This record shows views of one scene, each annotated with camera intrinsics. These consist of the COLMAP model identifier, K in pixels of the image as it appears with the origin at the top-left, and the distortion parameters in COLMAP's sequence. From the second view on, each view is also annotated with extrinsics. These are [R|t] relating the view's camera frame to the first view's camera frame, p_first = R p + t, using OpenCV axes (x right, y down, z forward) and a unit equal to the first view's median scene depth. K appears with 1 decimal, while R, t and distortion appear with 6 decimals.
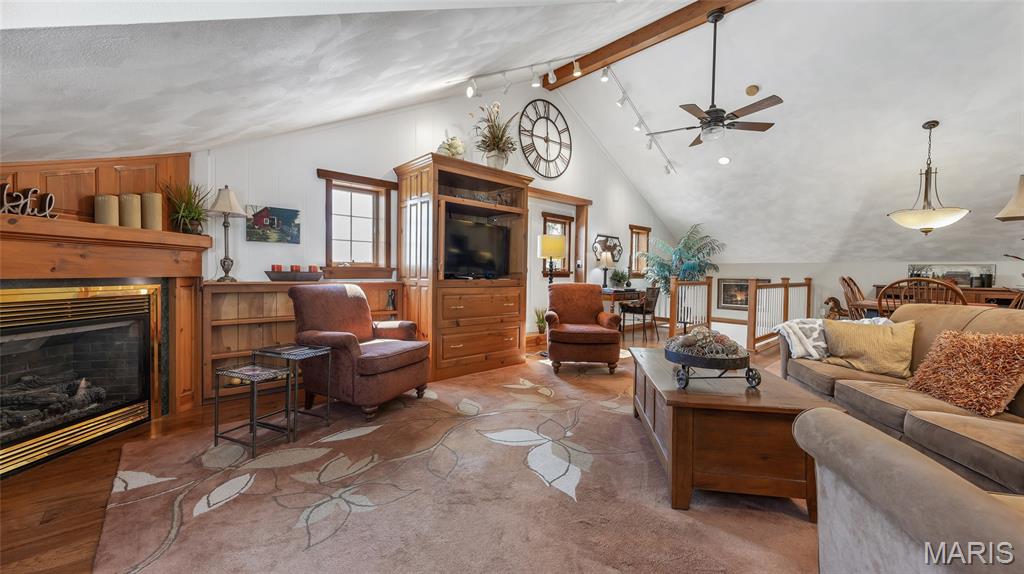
lens RADIAL K [[397.3, 0, 526.5], [0, 397.3, 283.5], [0, 0, 1]] dist [0.005243, 0.000758]
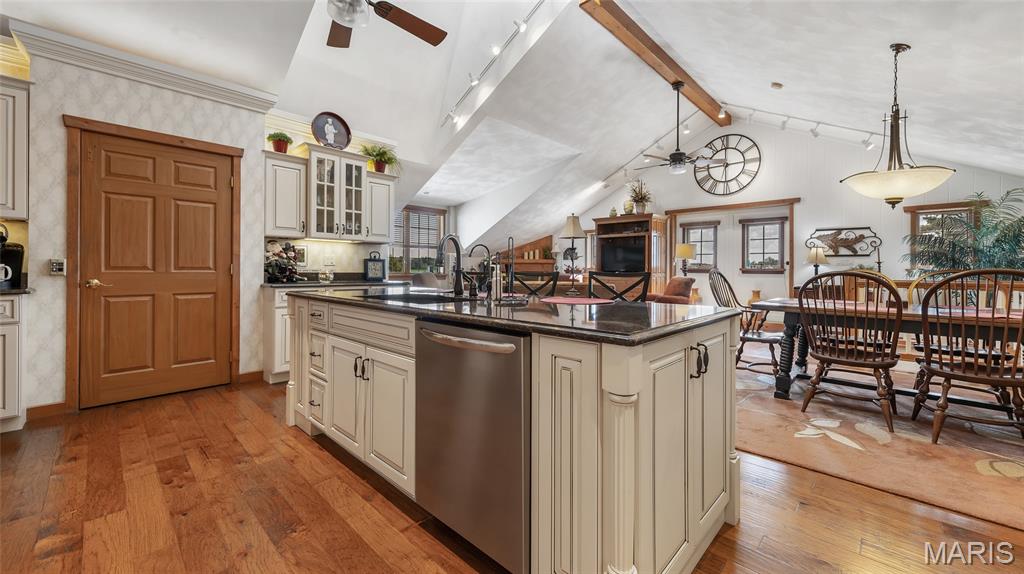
lens RADIAL K [[397.3, 0, 505.0], [0, 397.3, 274.0], [0, 0, 1]] dist [0.005243, 0.000758]
pose [[0.035667, 0.000104, -0.999364, 1.354141], [-0.031160, 0.999514, -0.001008, 0.010446], [0.998878, 0.031176, 0.035653, 0.268901]]
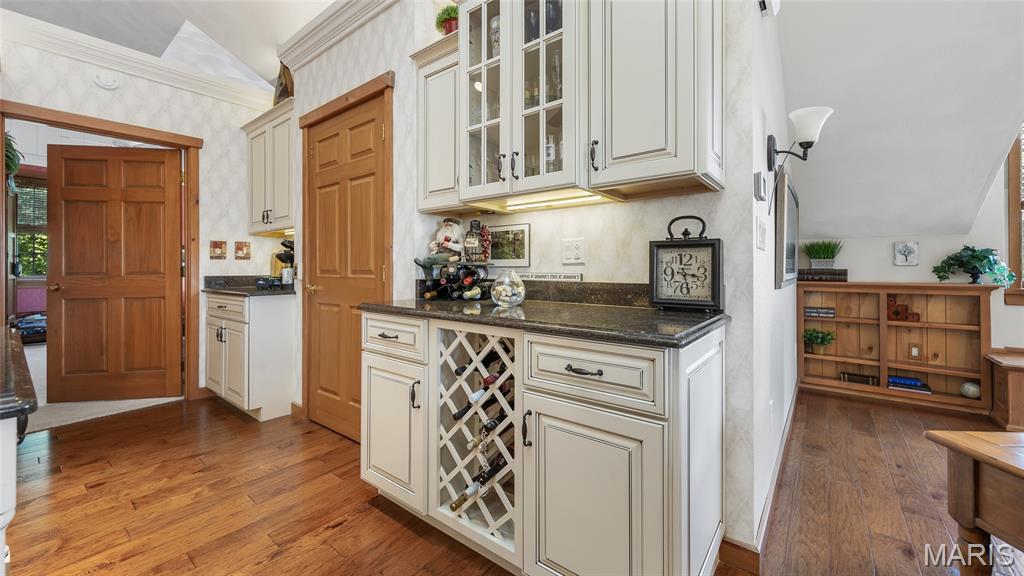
lens RADIAL K [[397.3, 0, 509.3], [0, 397.3, 267.0], [0, 0, 1]] dist [0.005243, 0.000758]
pose [[-0.990498, -0.013926, -0.136820, 0.612785], [-0.016163, 0.999753, 0.015250, 0.001264], [0.136574, 0.017317, -0.990479, 0.260943]]
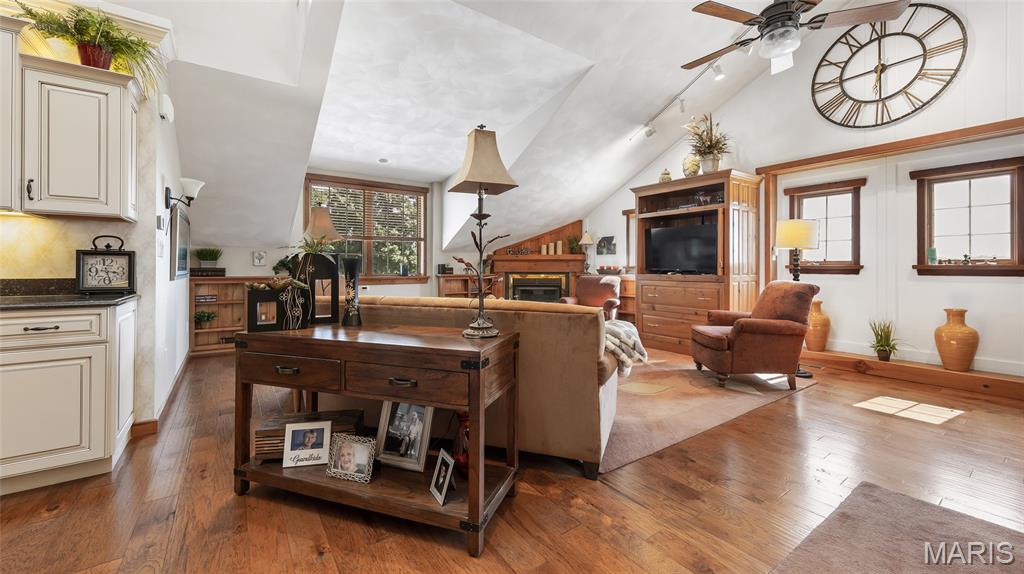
lens RADIAL K [[397.3, 0, 515.4], [0, 397.3, 266.7], [0, 0, 1]] dist [0.005243, 0.000758]
pose [[-0.138711, -0.017107, -0.990185, 0.829994], [-0.027608, 0.999529, -0.013401, -0.003598], [0.989948, 0.025478, -0.139118, 0.514306]]
